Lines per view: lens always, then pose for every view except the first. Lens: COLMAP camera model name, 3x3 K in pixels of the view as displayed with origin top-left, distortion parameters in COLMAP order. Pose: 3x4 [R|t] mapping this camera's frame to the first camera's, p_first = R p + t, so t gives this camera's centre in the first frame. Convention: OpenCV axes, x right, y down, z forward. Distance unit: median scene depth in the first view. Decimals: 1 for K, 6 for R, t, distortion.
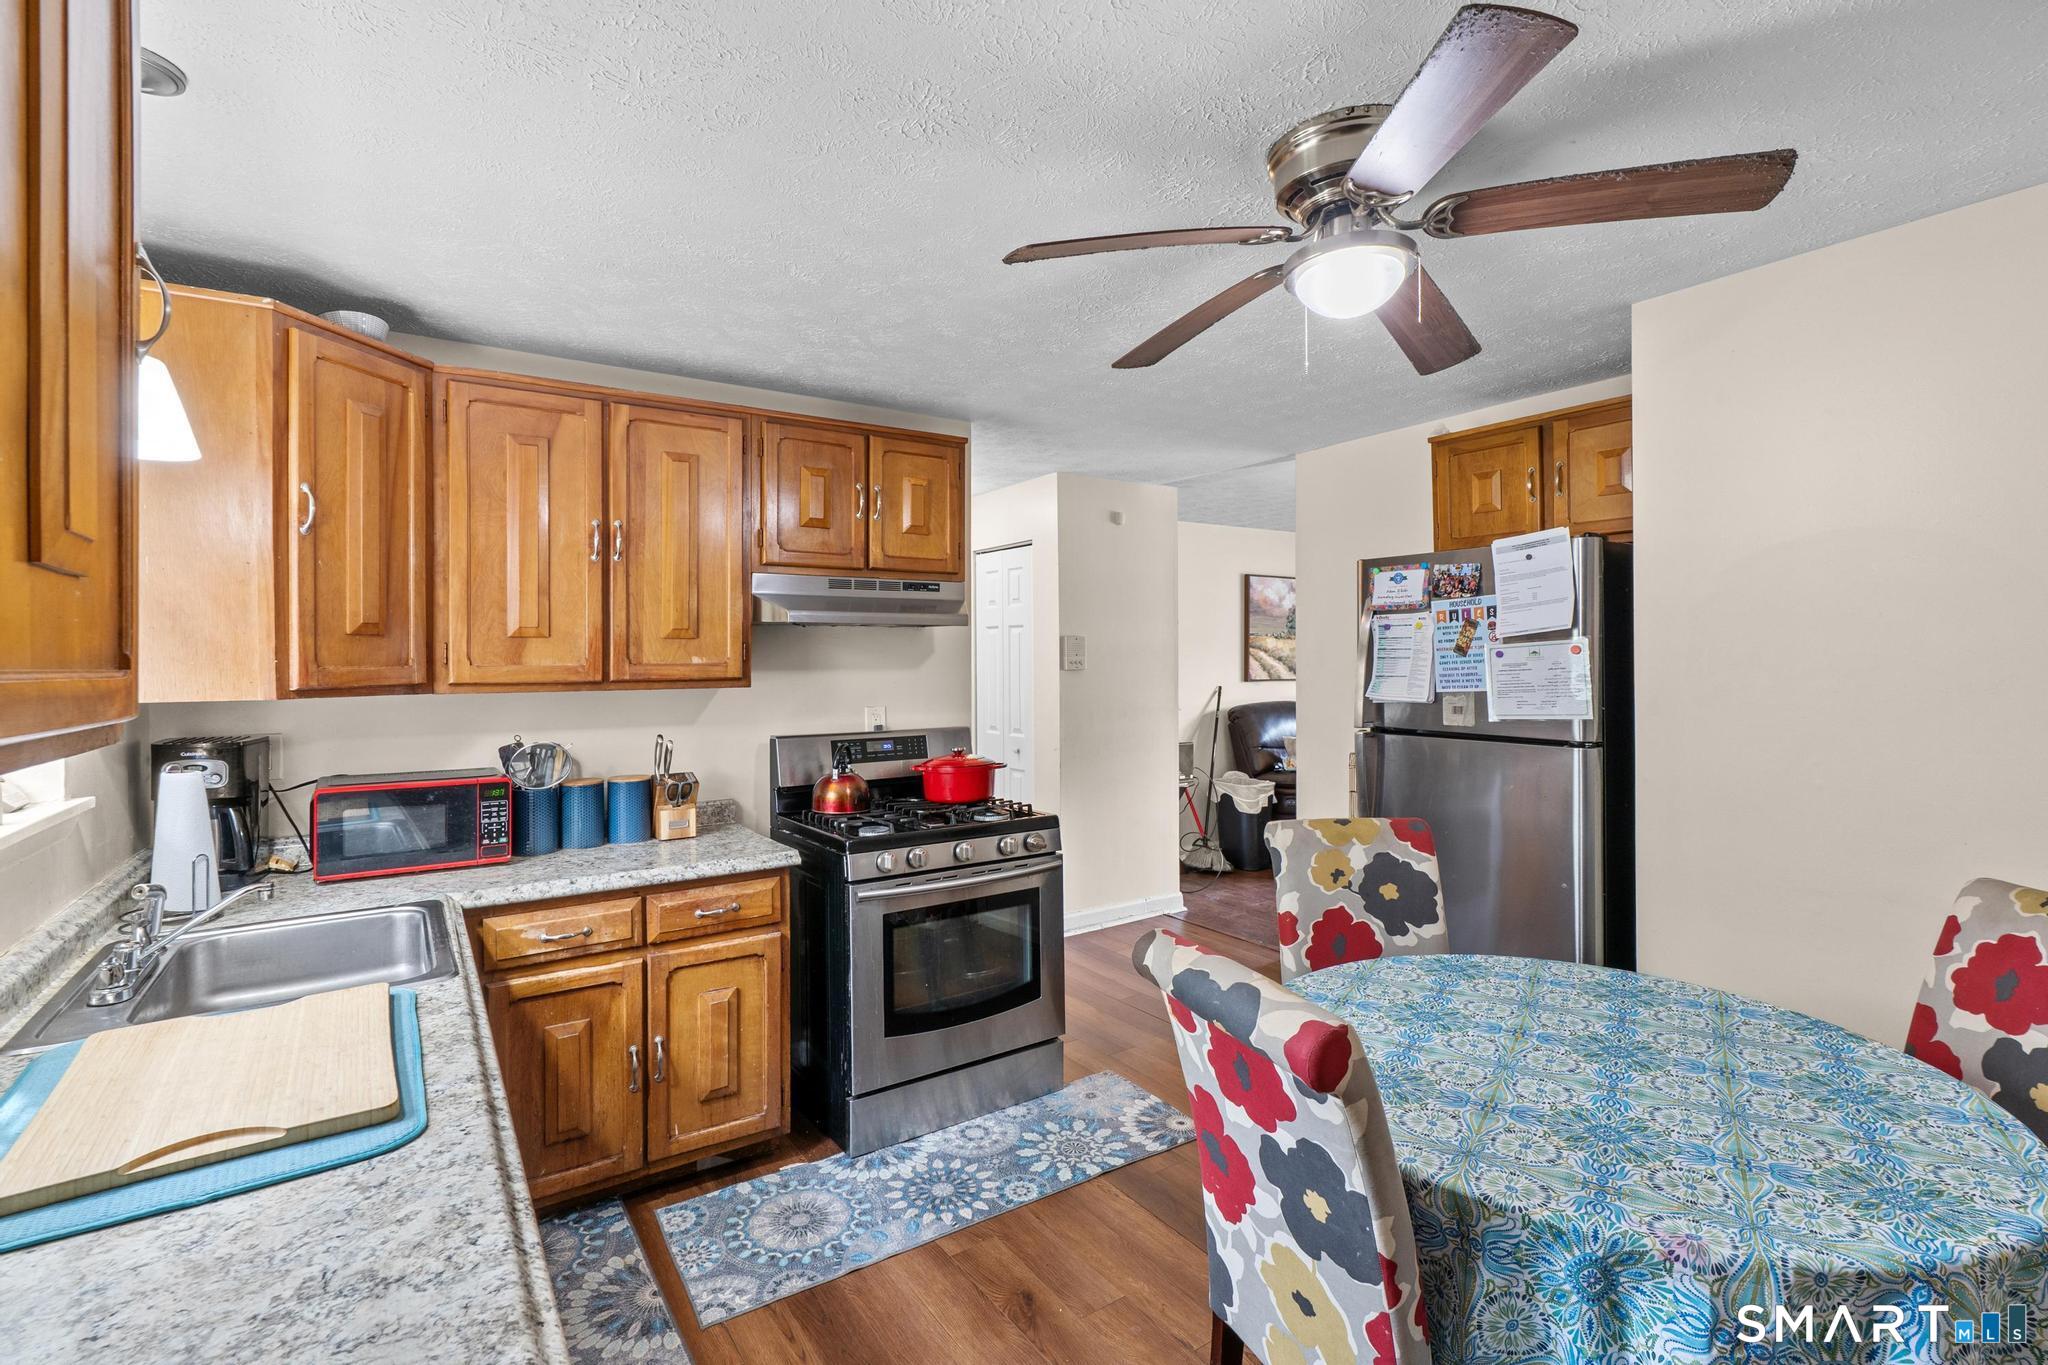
lens RADIAL K [[940.6, 0, 1038.4], [0, 940.6, 664.1], [0, 0, 1]] dist [-0.013773, 0.004852]
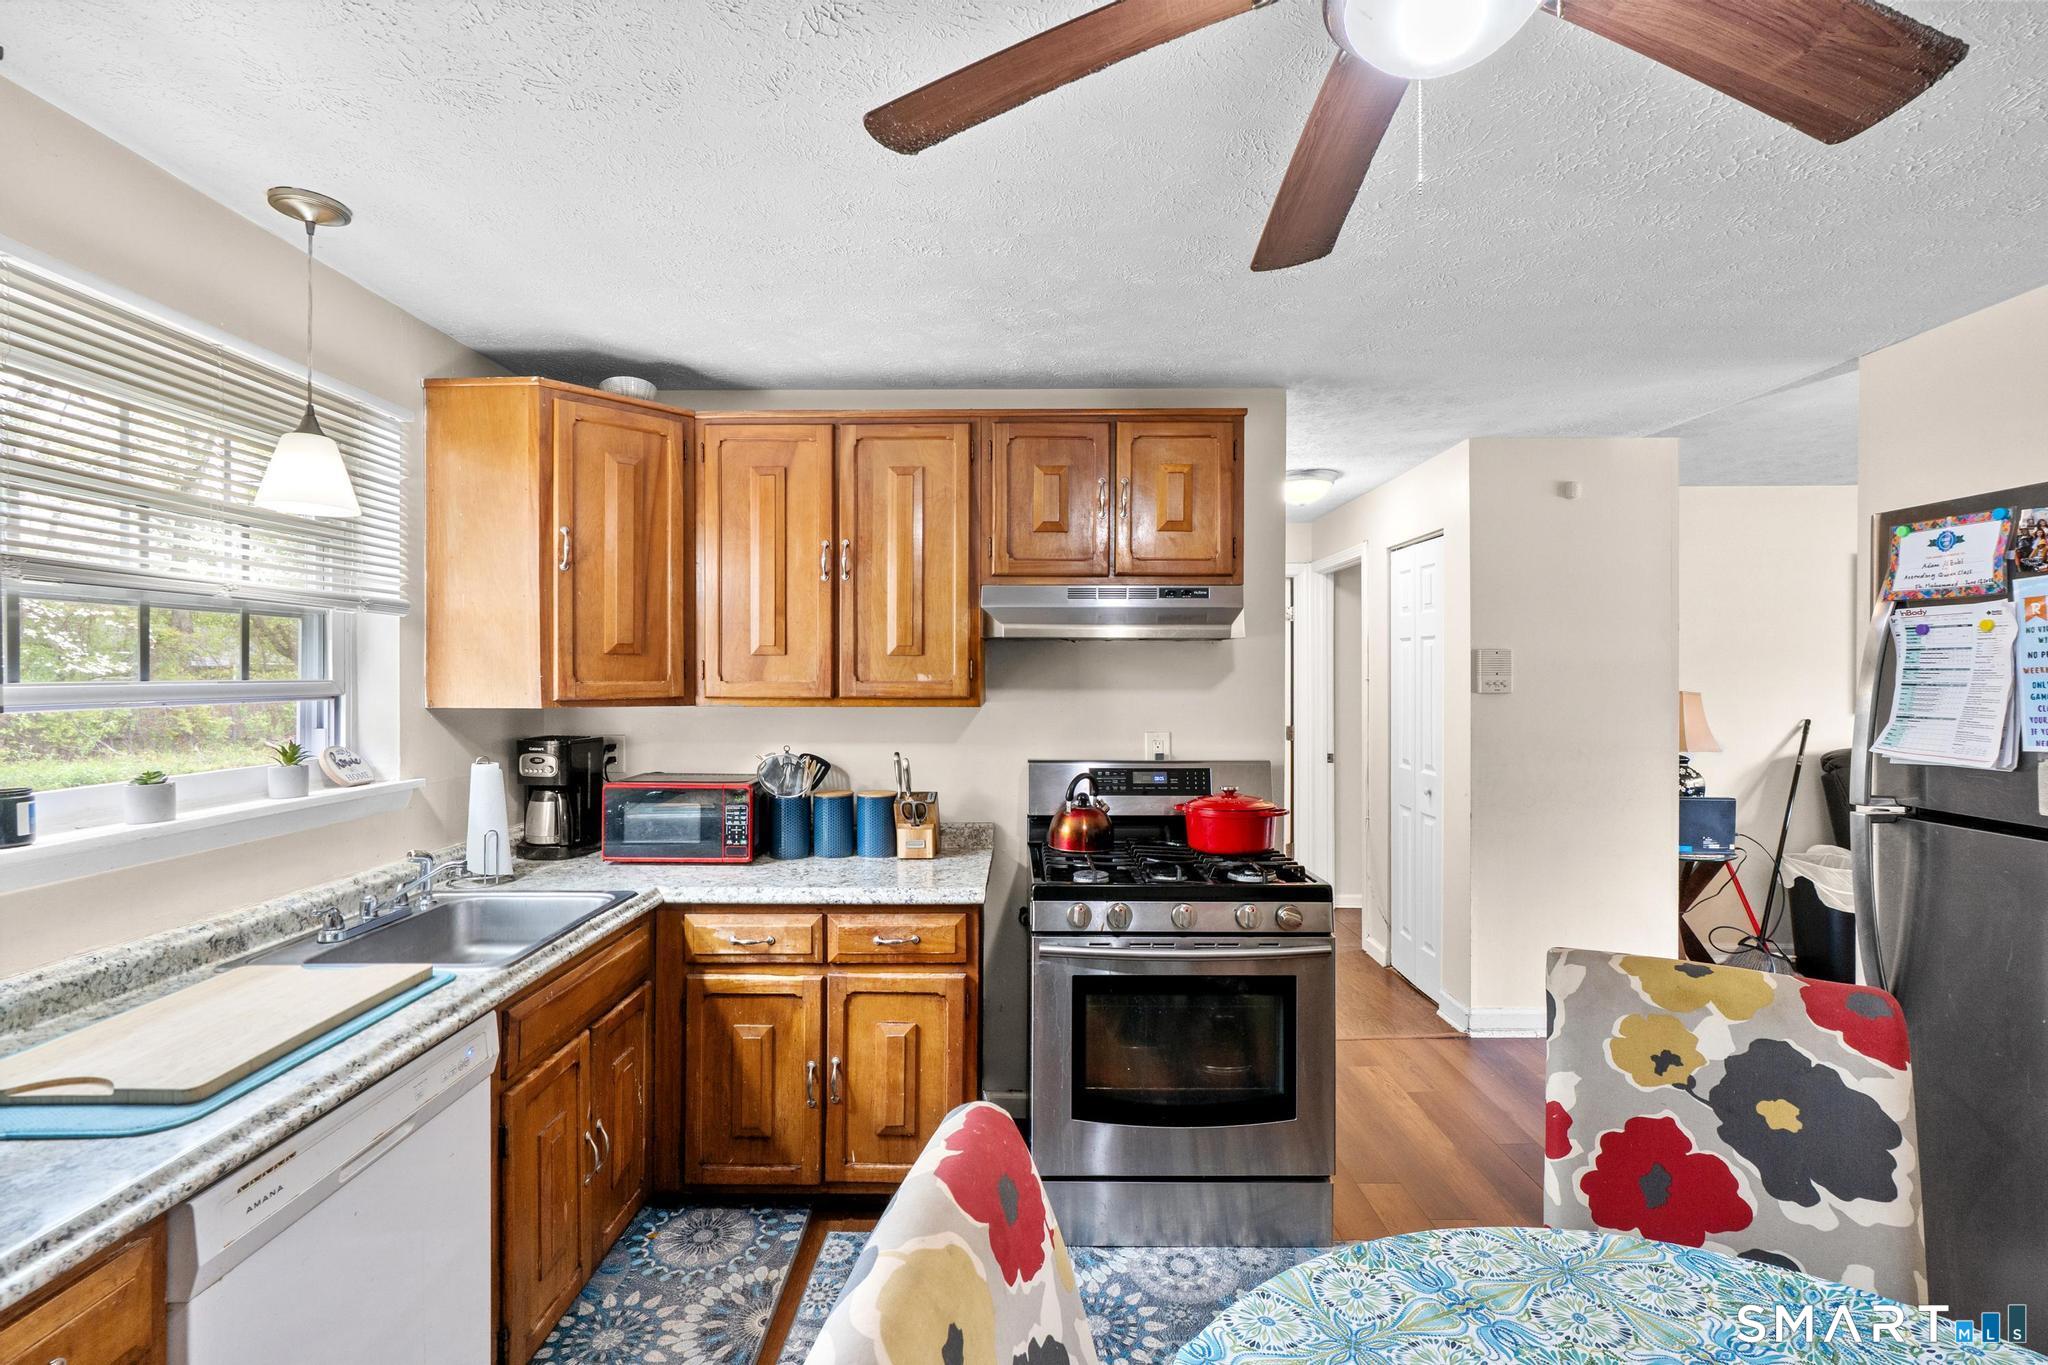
lens RADIAL K [[940.6, 0, 1015.0], [0, 940.6, 678.5], [0, 0, 1]] dist [-0.013773, 0.004852]
pose [[0.817732, 0.010046, -0.575511, 0.299572], [-0.010310, 0.999943, 0.002805, -0.007779], [0.575506, 0.003640, 0.817789, 0.280631]]
